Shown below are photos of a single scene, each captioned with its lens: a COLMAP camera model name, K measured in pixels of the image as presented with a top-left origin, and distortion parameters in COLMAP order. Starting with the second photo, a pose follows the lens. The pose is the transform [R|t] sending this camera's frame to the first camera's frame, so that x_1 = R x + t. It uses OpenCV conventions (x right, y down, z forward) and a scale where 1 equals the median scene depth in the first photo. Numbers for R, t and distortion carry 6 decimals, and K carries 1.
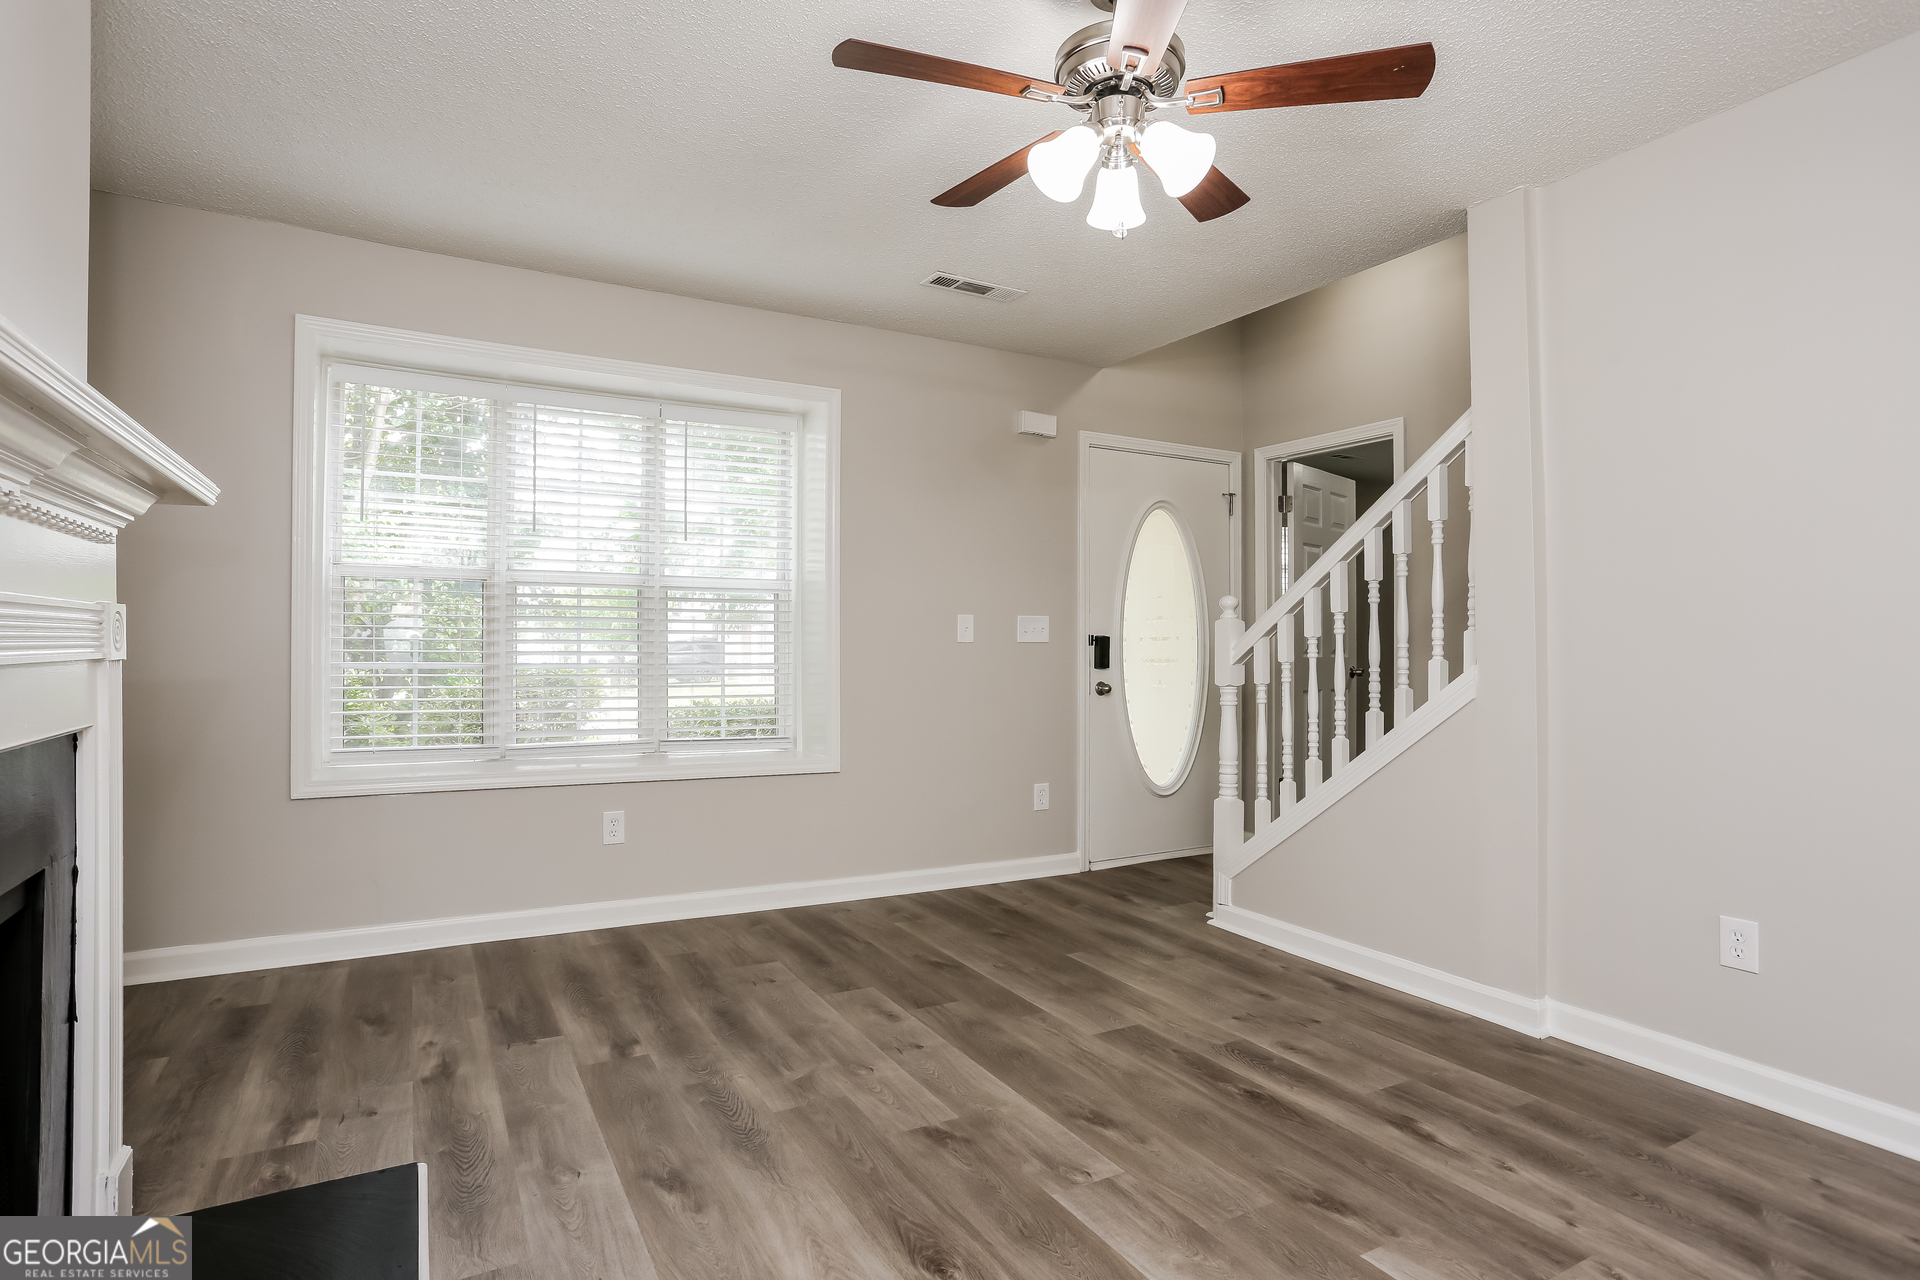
lens RADIAL K [[991.0, 0, 960.0], [0, 991.0, 640.0], [0, 0, 1]] dist [-0.056339, 0.028888]
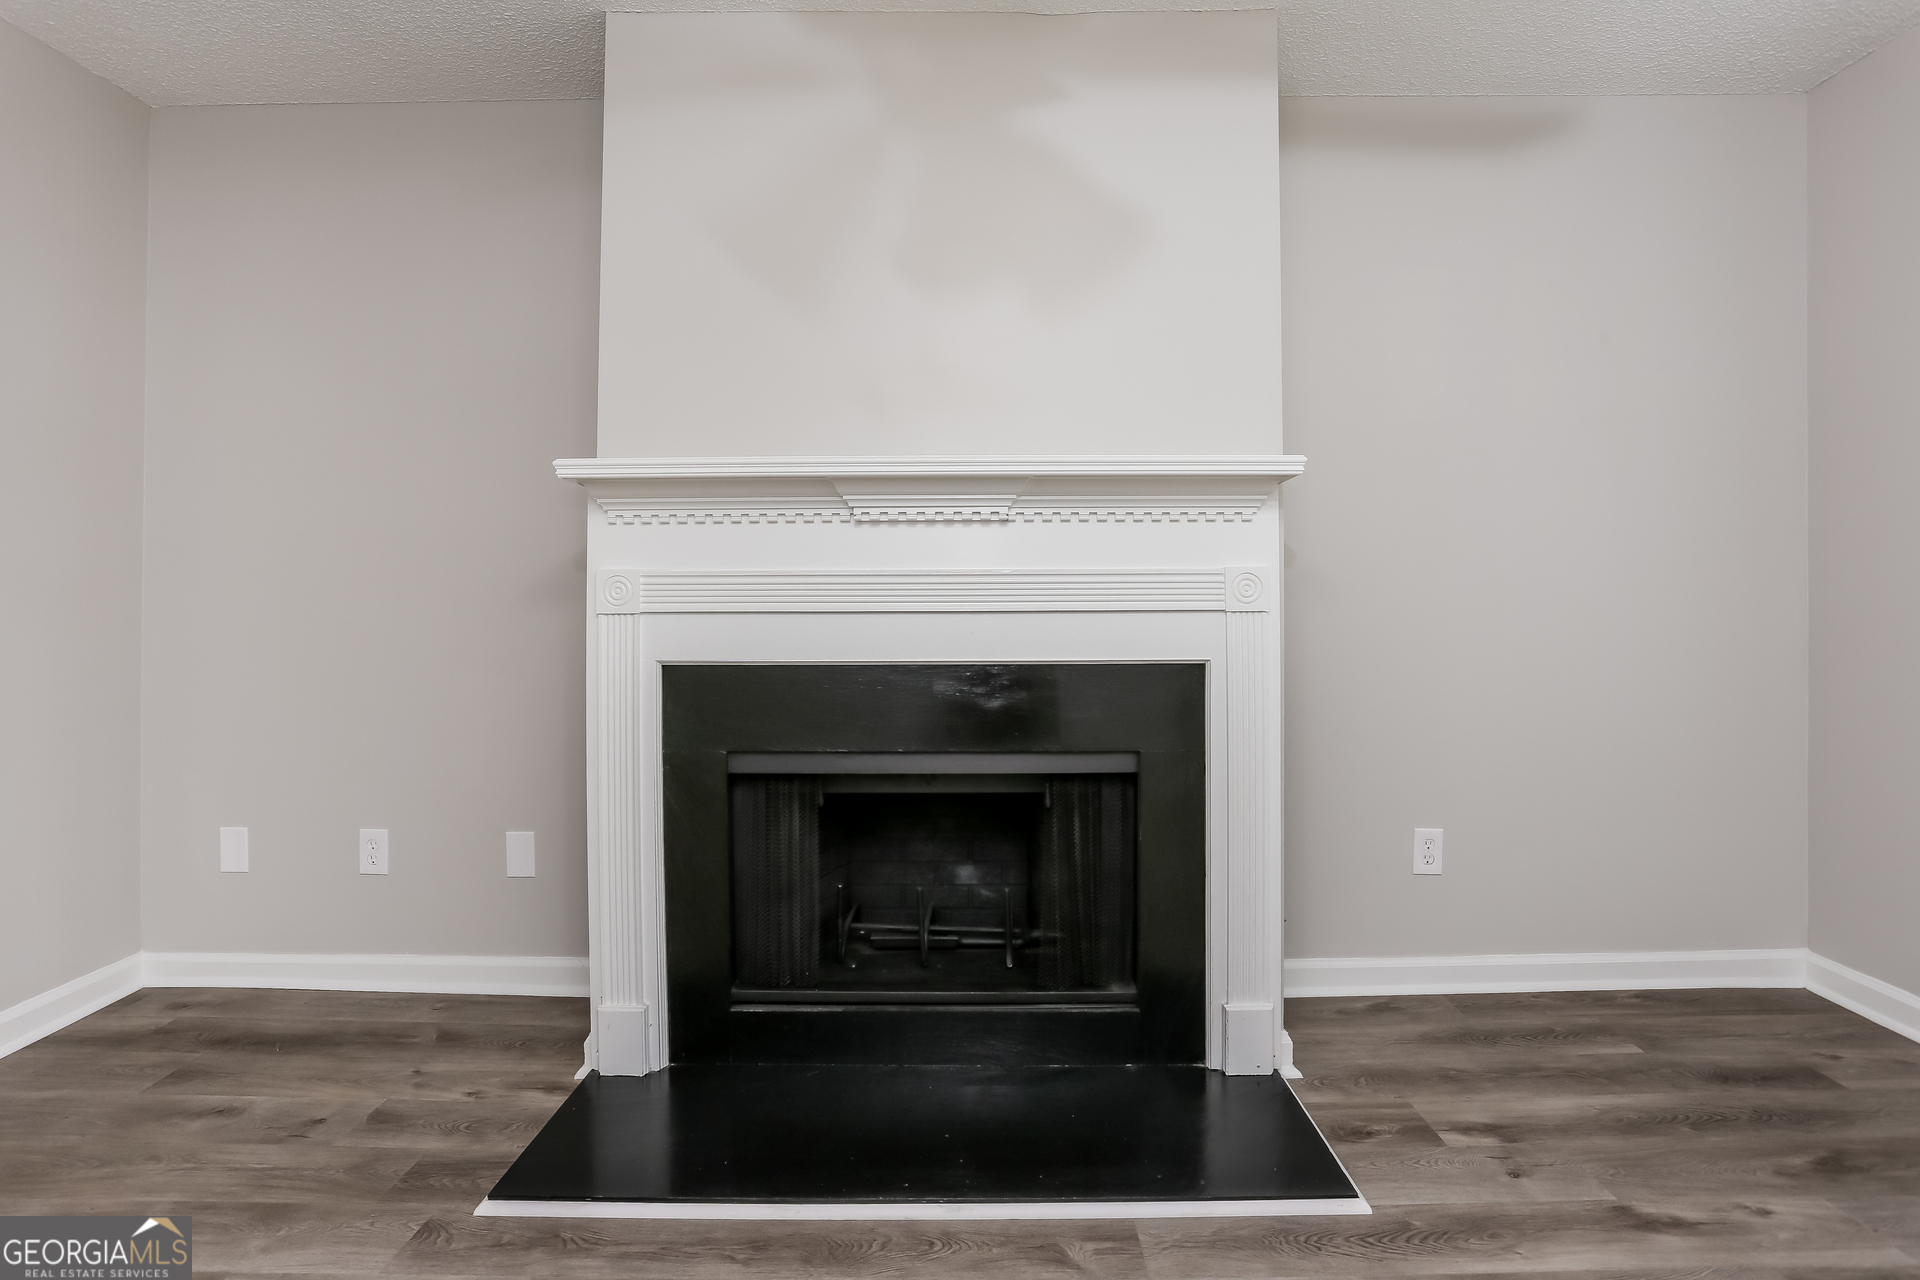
lens RADIAL K [[979.8, 0, 965.7], [0, 979.8, 595.9], [0, 0, 1]] dist [-0.056955, 0.023323]
pose [[-0.497305, -0.004612, -0.867563, 0.304072], [0.004436, 0.999959, -0.007858, -0.000092], [0.867564, -0.007756, -0.497265, 0.917117]]
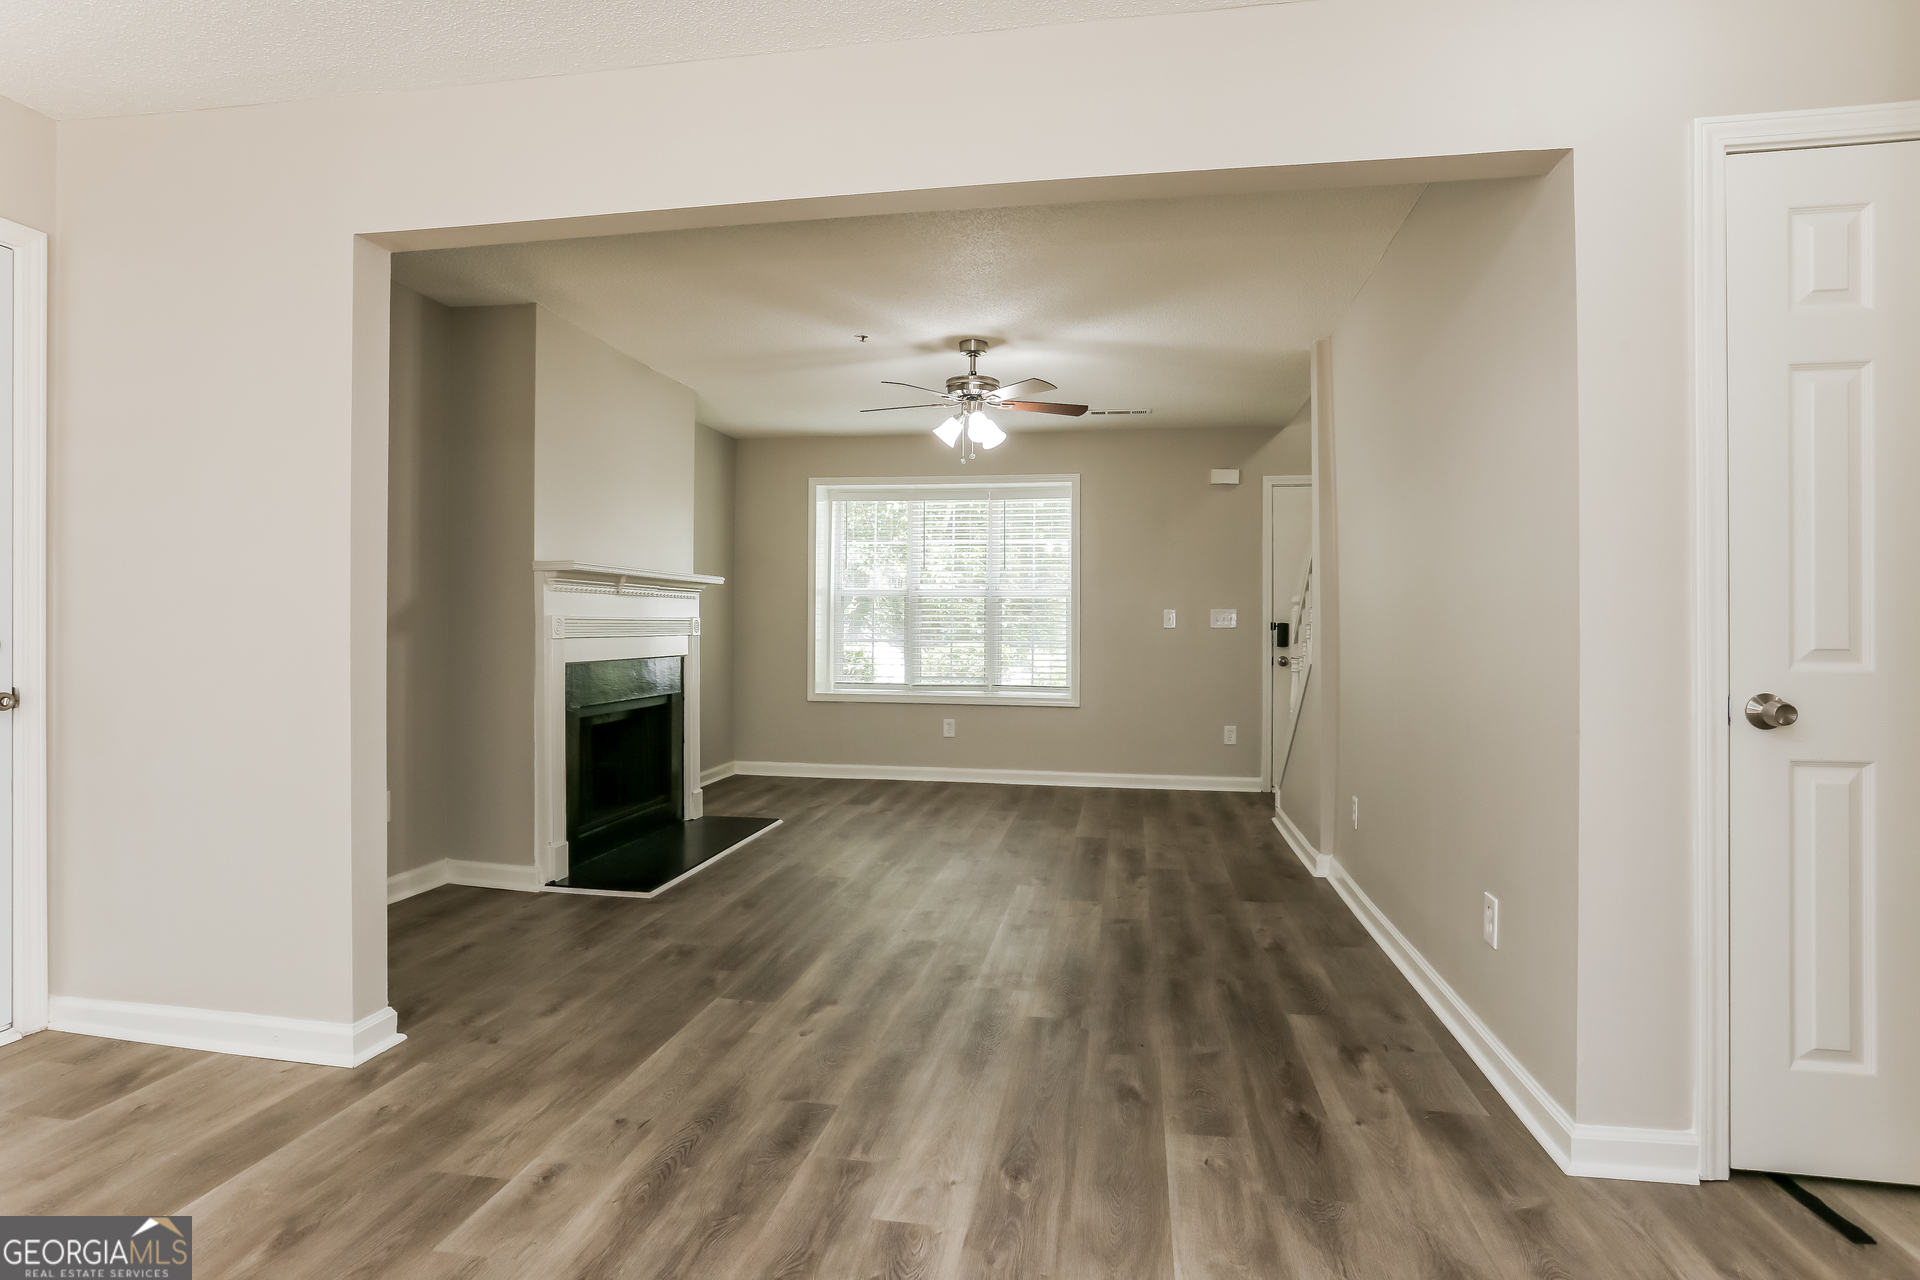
lens RADIAL K [[991.0, 0, 960.0], [0, 991.0, 640.0], [0, 0, 1]] dist [-0.056339, 0.028888]
pose [[0.779449, 0.004533, -0.626450, 1.309357], [0.005021, 0.999897, 0.013482, -0.003240], [0.626446, -0.013654, 0.779345, -0.706535]]
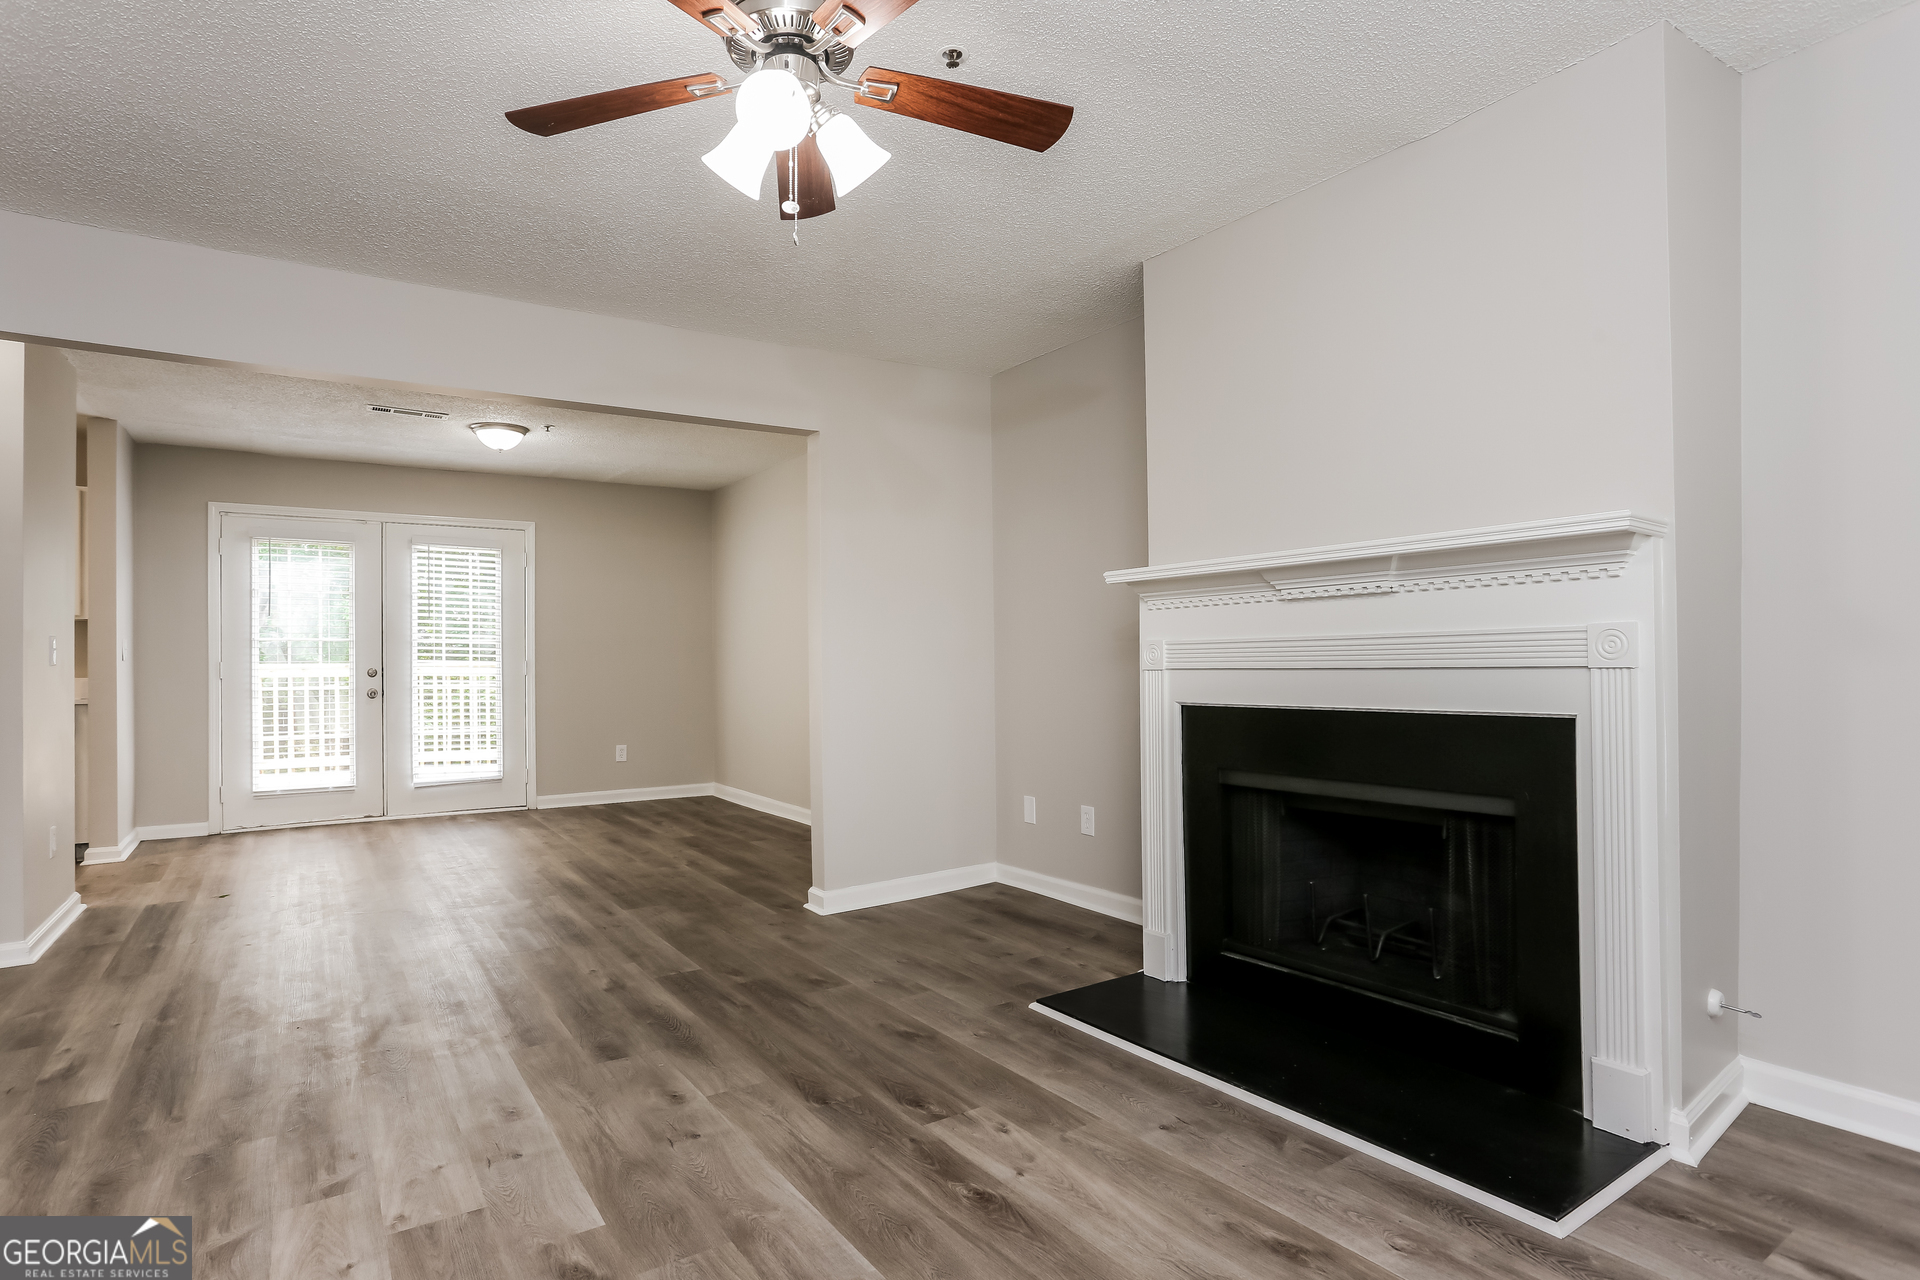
lens RADIAL K [[991.0, 0, 960.0], [0, 991.0, 640.0], [0, 0, 1]] dist [-0.056339, 0.028888]
pose [[-0.995934, 0.006918, -0.089819, 0.074233], [0.009281, 0.999621, -0.025919, 0.000346], [0.089606, -0.026647, -0.995621, 1.542089]]
